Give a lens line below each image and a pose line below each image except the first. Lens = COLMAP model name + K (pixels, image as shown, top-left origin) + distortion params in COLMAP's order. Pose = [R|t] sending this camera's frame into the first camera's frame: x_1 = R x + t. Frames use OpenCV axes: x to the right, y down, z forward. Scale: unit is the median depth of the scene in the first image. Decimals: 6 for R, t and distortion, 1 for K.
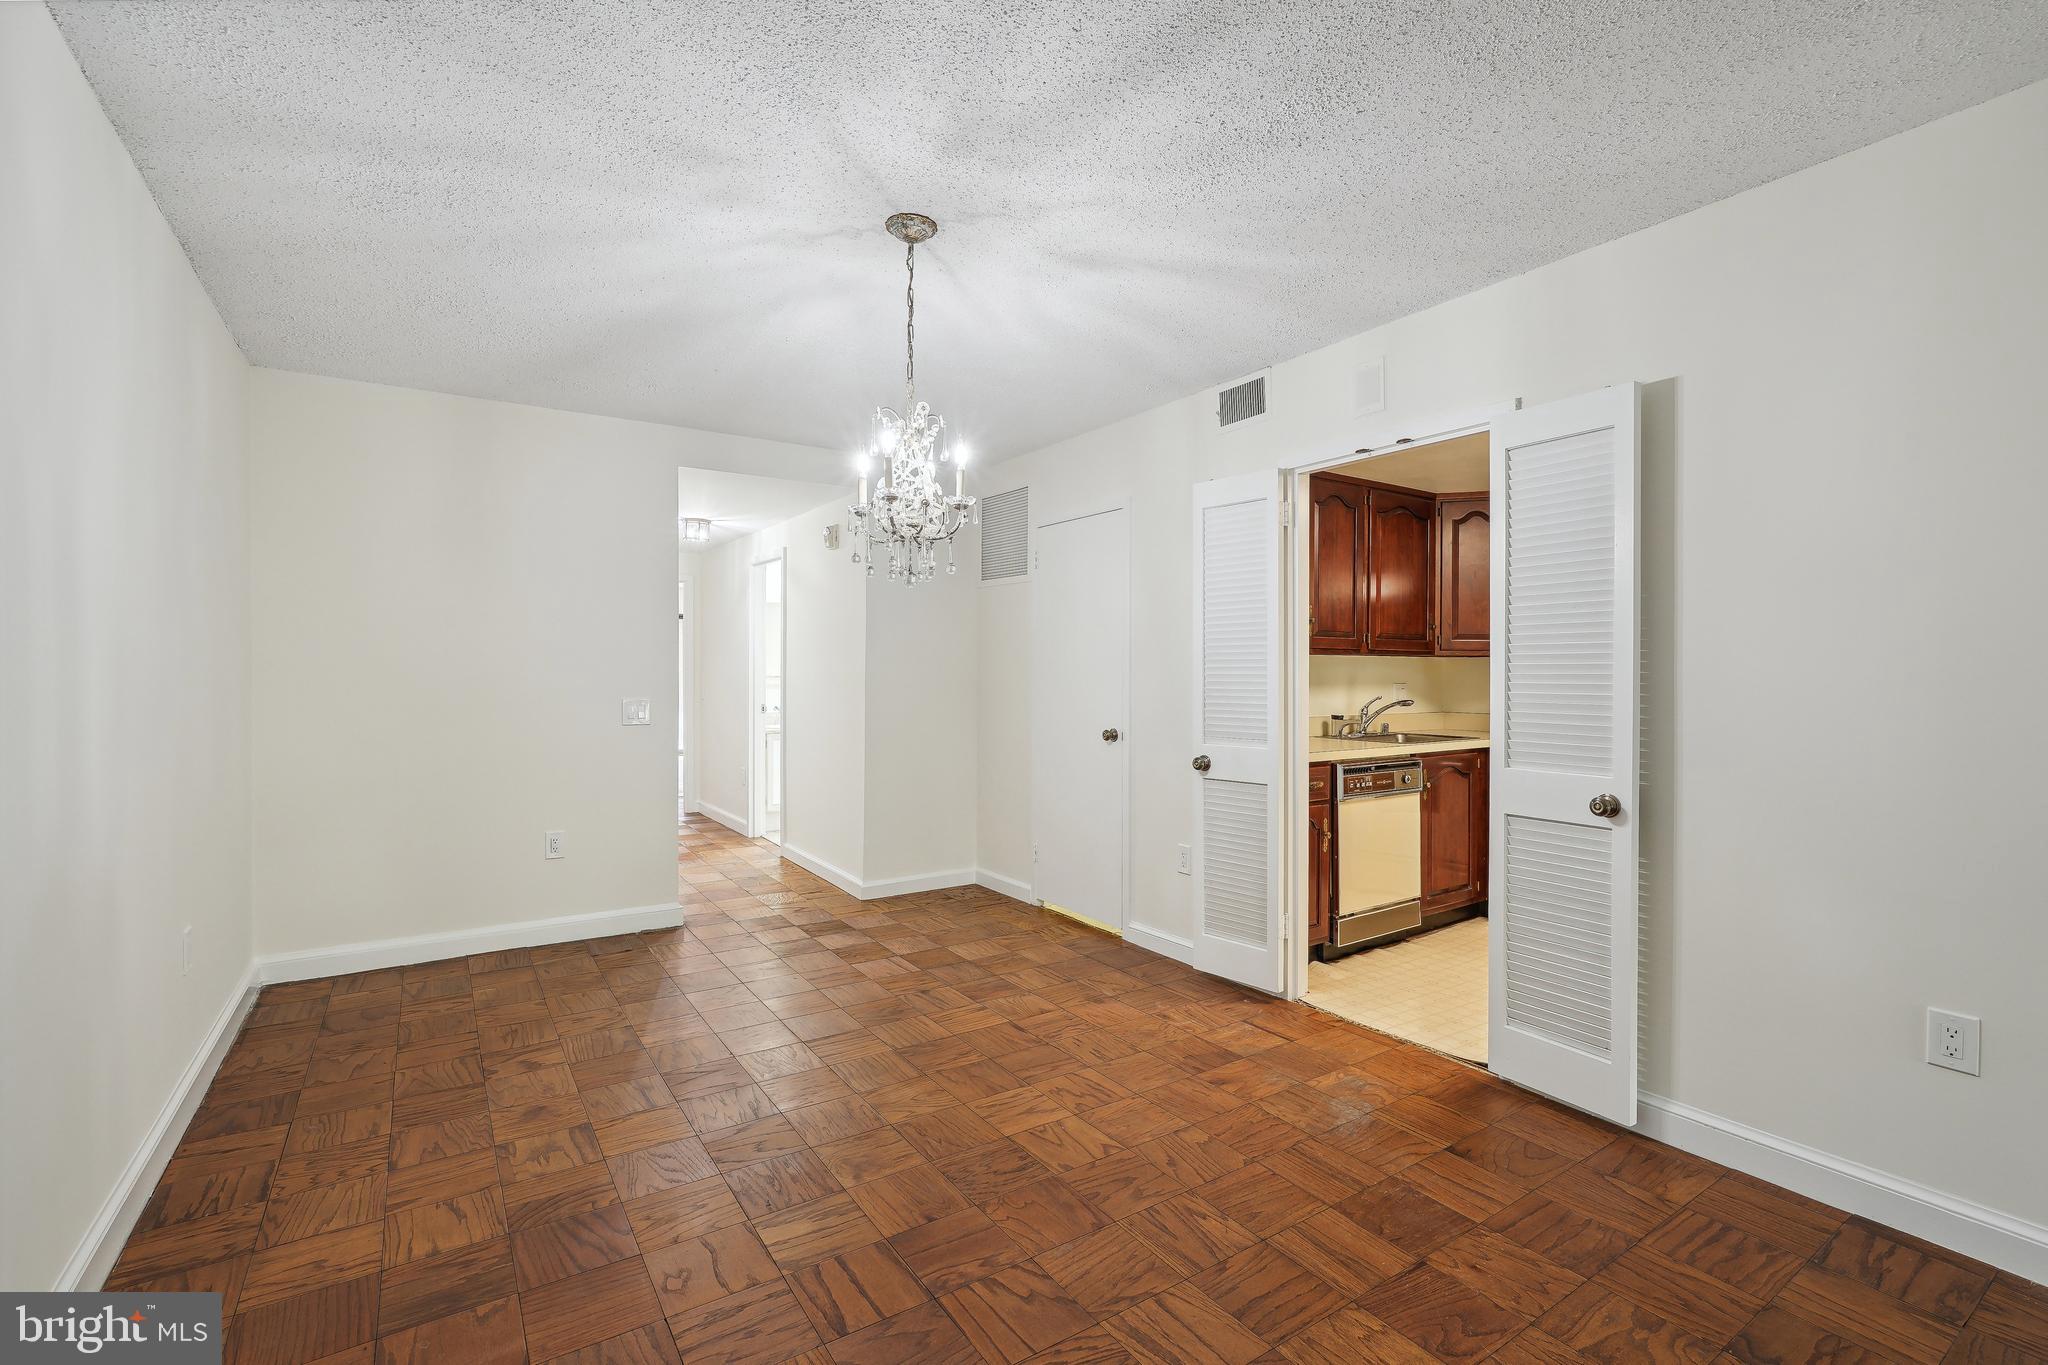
lens RADIAL K [[910.2, 0, 1041.8], [0, 910.2, 678.8], [0, 0, 1]] dist [-0.008470, 0.004379]
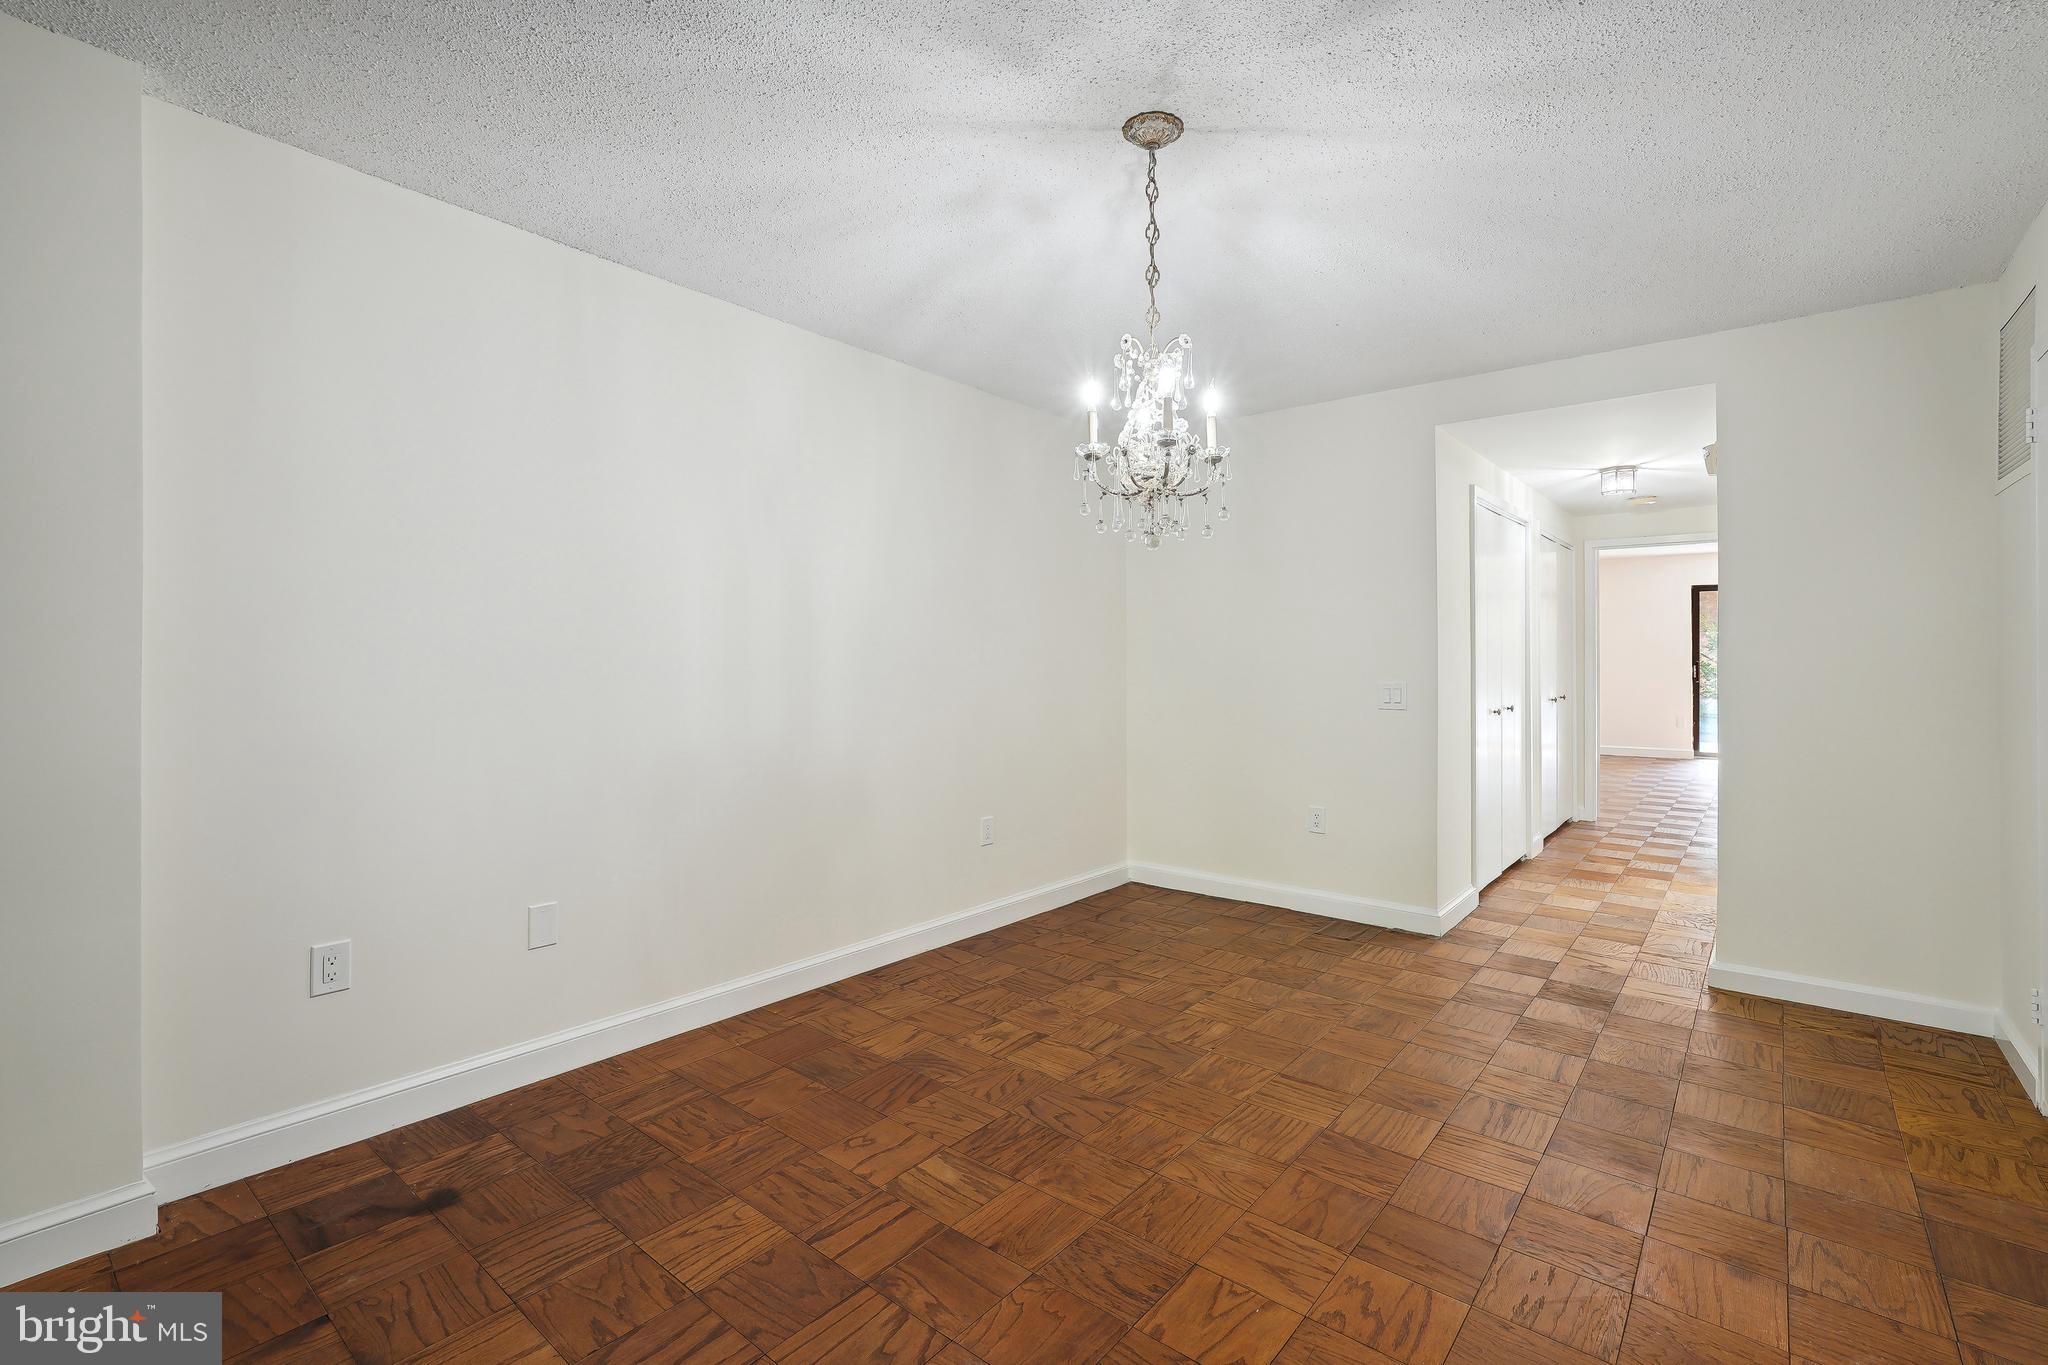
lens RADIAL K [[910.2, 0, 1022.8], [0, 910.2, 667.7], [0, 0, 1]] dist [-0.008470, 0.004379]
pose [[0.280563, 0.004369, -0.959826, 0.563050], [-0.001262, 0.999990, 0.004183, 0.003599], [0.959835, 0.000037, 0.280566, 0.567862]]
